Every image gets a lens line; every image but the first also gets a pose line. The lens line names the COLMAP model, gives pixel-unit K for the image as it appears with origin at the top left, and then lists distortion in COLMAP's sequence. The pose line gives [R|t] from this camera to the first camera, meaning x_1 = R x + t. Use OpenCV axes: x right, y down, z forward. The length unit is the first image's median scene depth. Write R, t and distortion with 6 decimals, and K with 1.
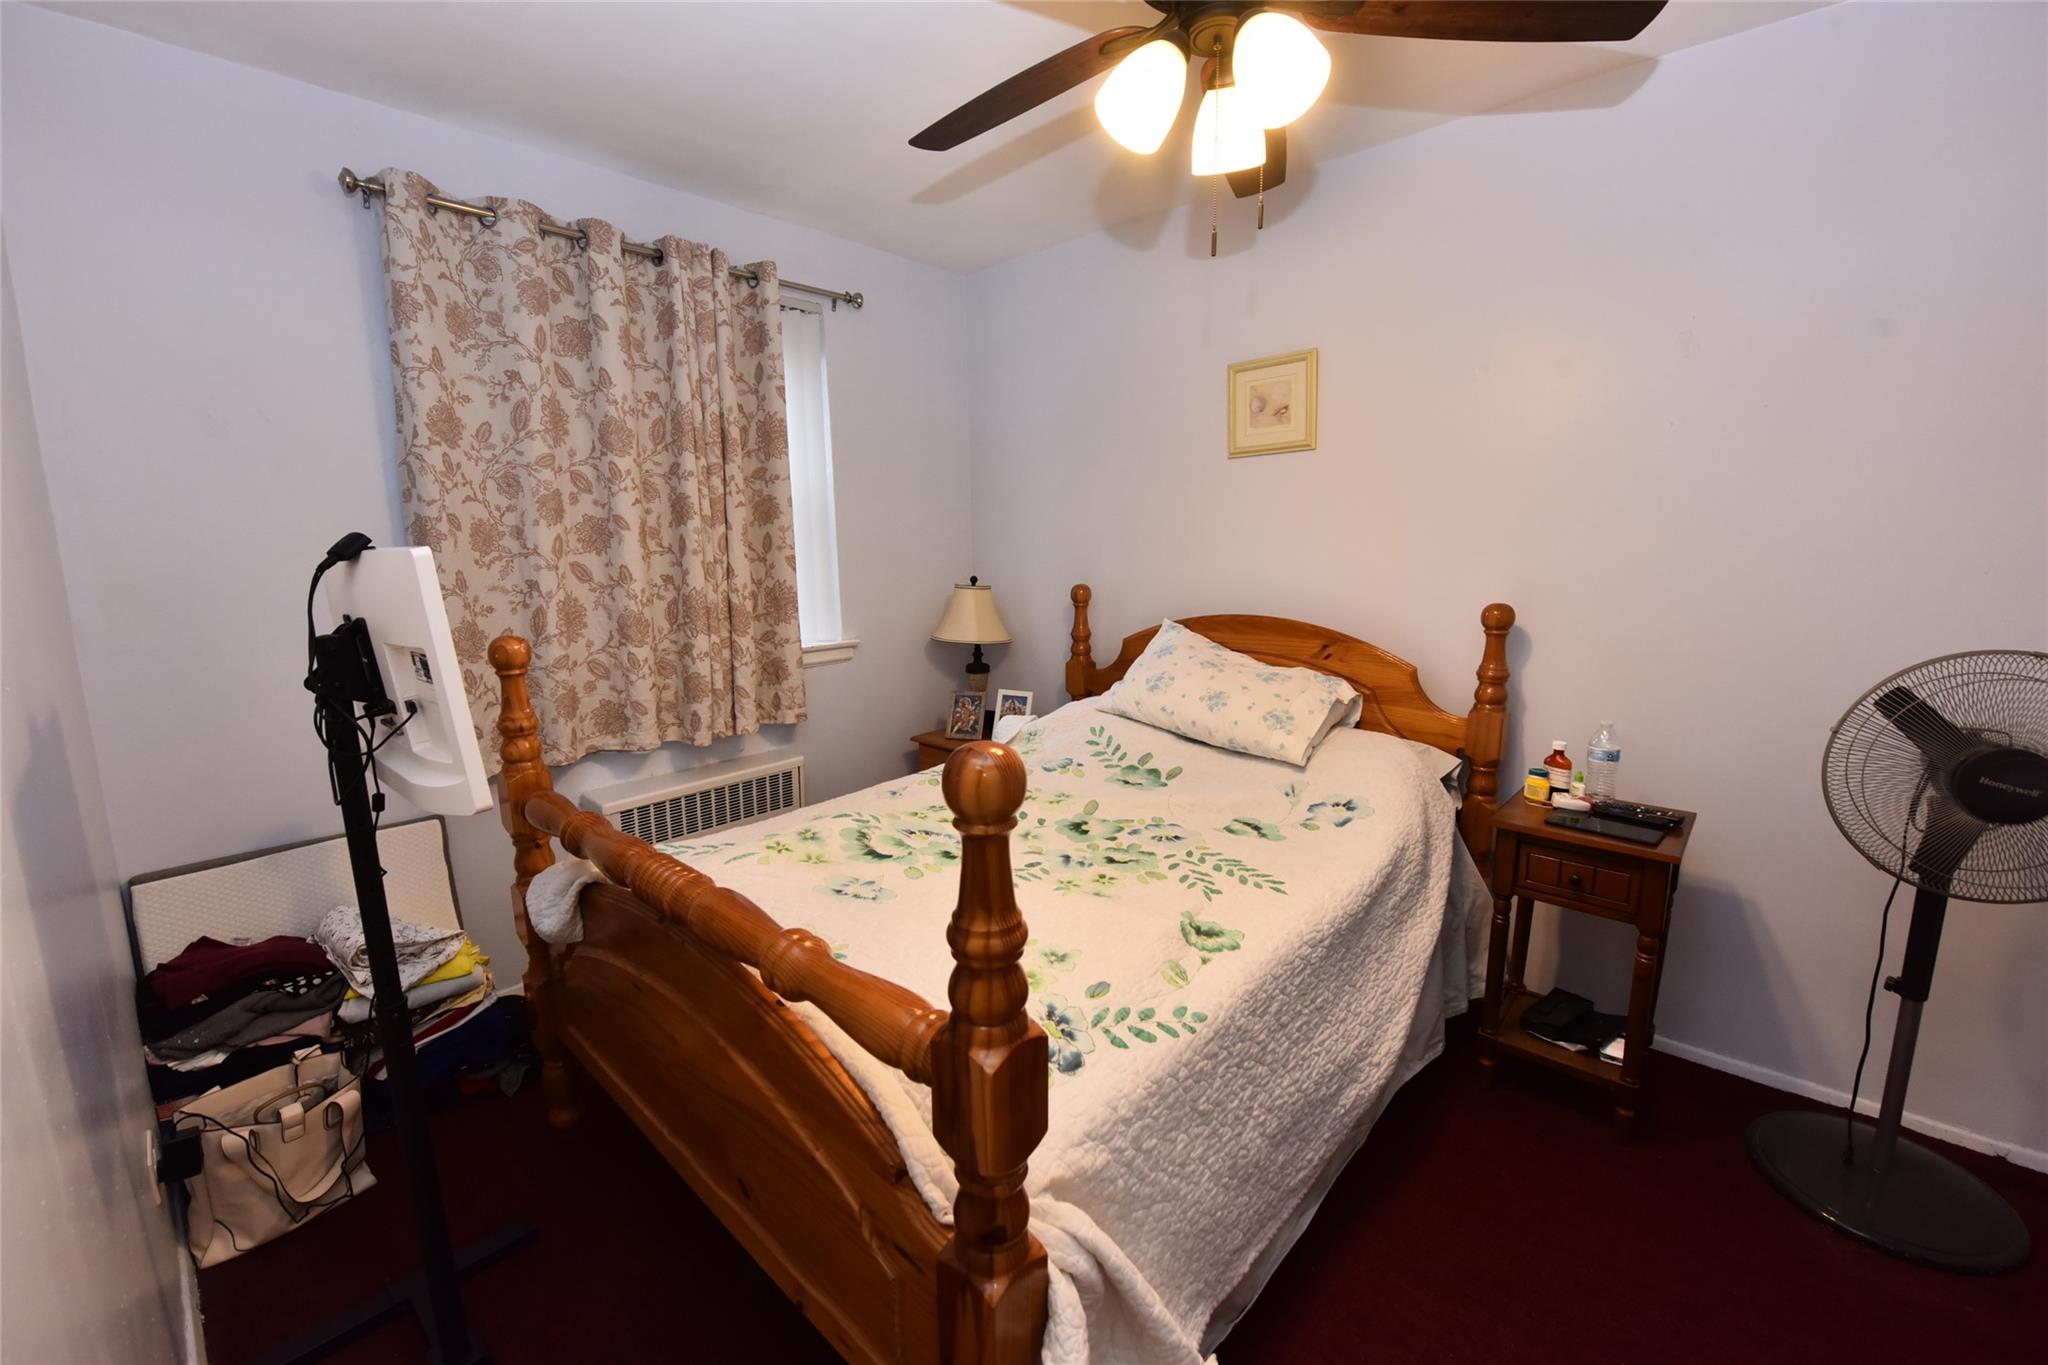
lens RADIAL K [[828.7, 0, 1013.4], [0, 828.7, 680.6], [0, 0, 1]] dist [-0.016731, -0.000213]
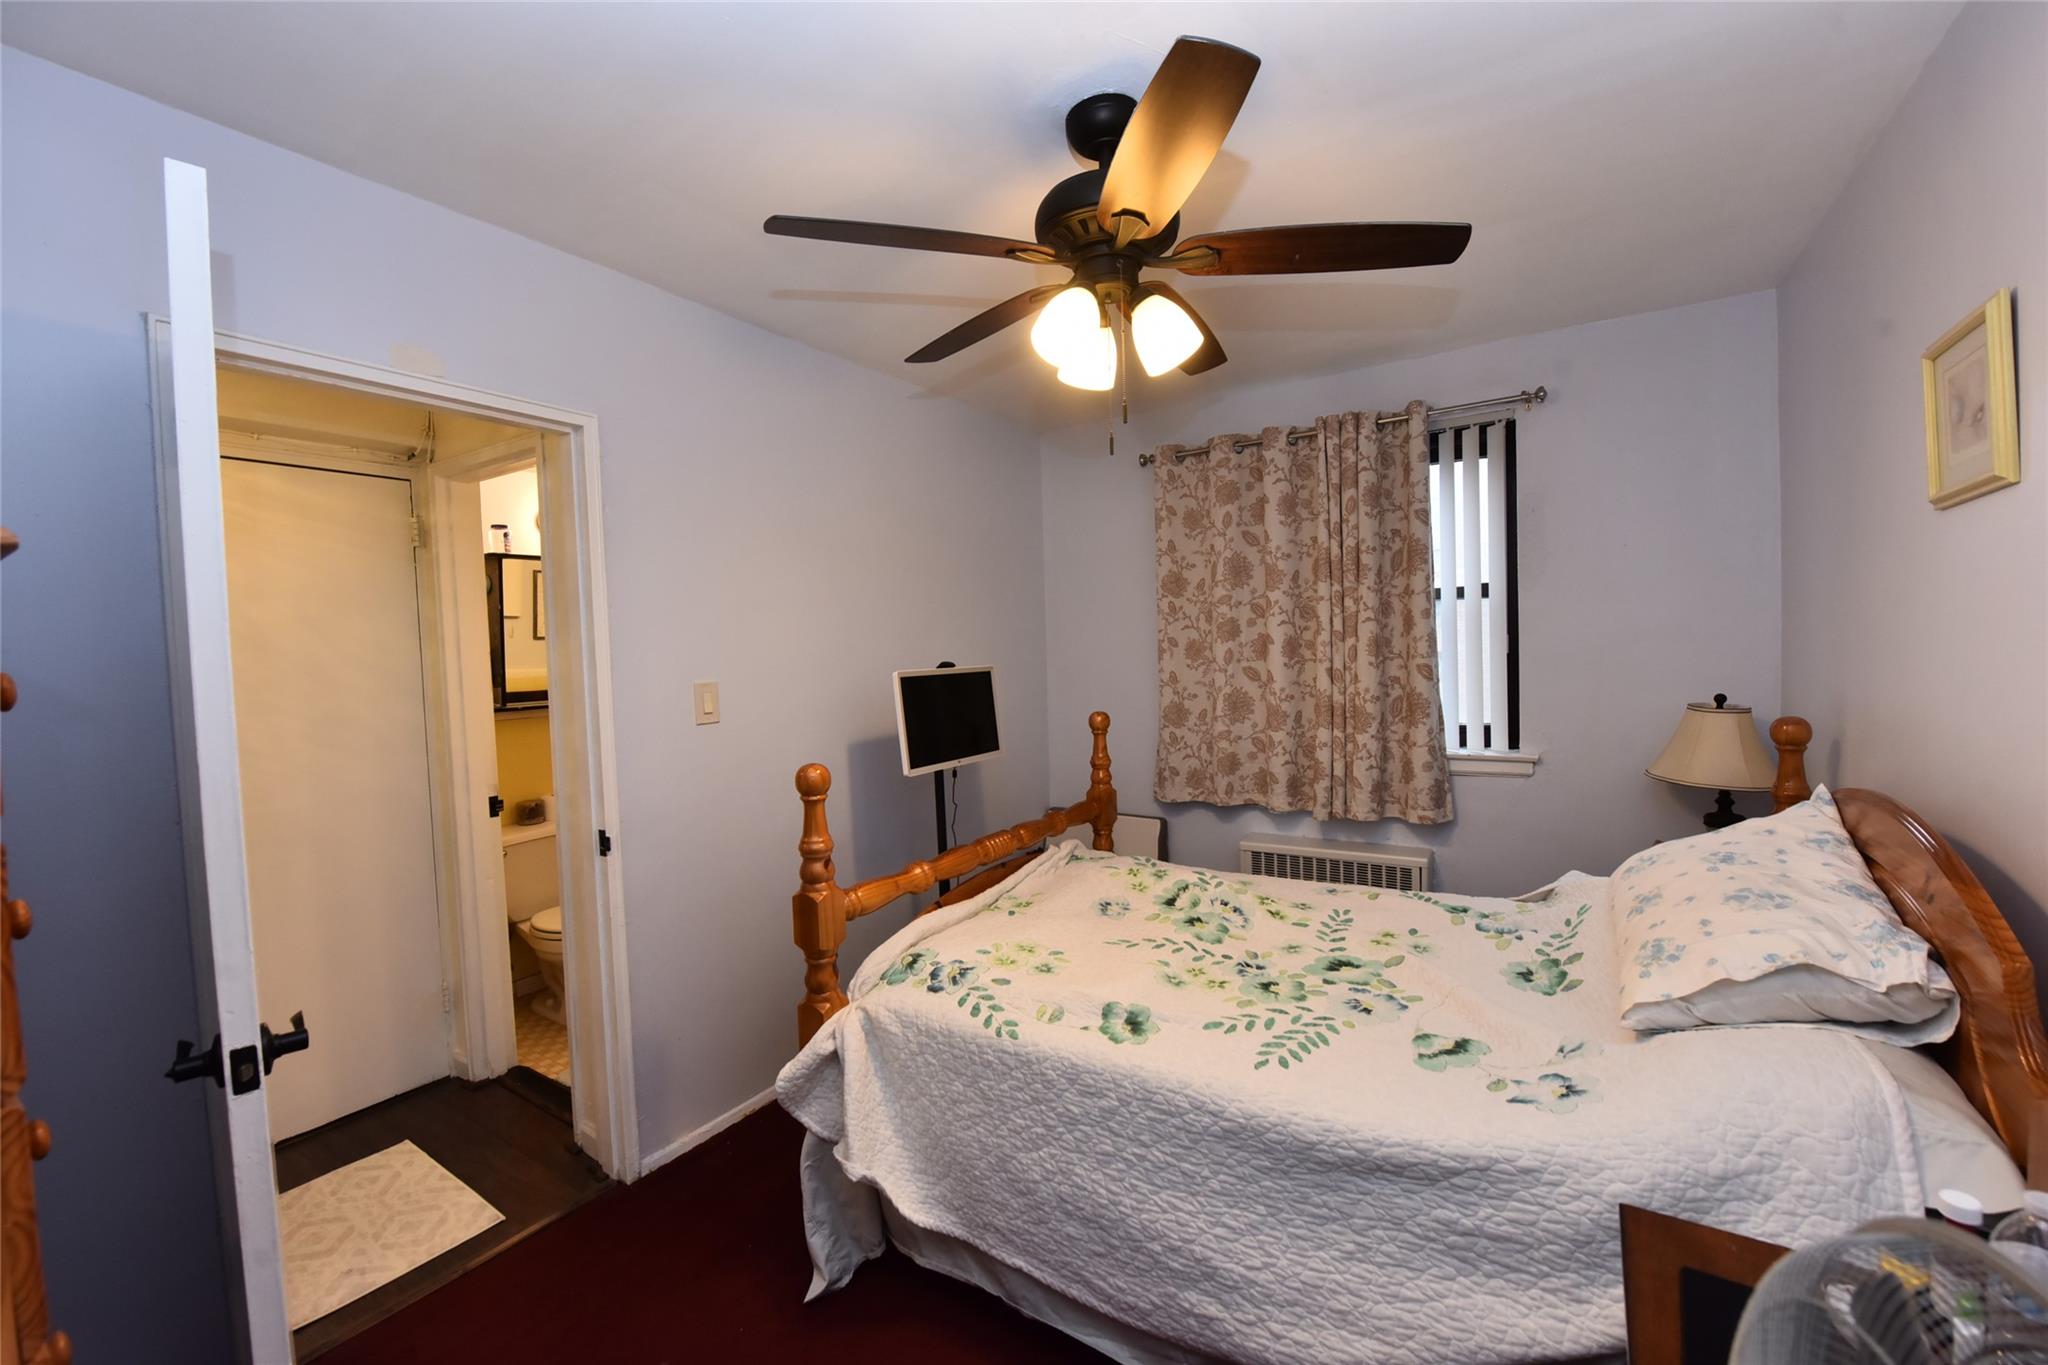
lens RADIAL K [[828.7, 0, 1012.2], [0, 828.7, 676.3], [0, 0, 1]] dist [-0.016731, -0.000213]
pose [[0.155231, 0.042744, -0.986953, 0.905229], [-0.134626, 0.990658, 0.021730, -0.116169], [0.978662, 0.129496, 0.159536, 0.423414]]
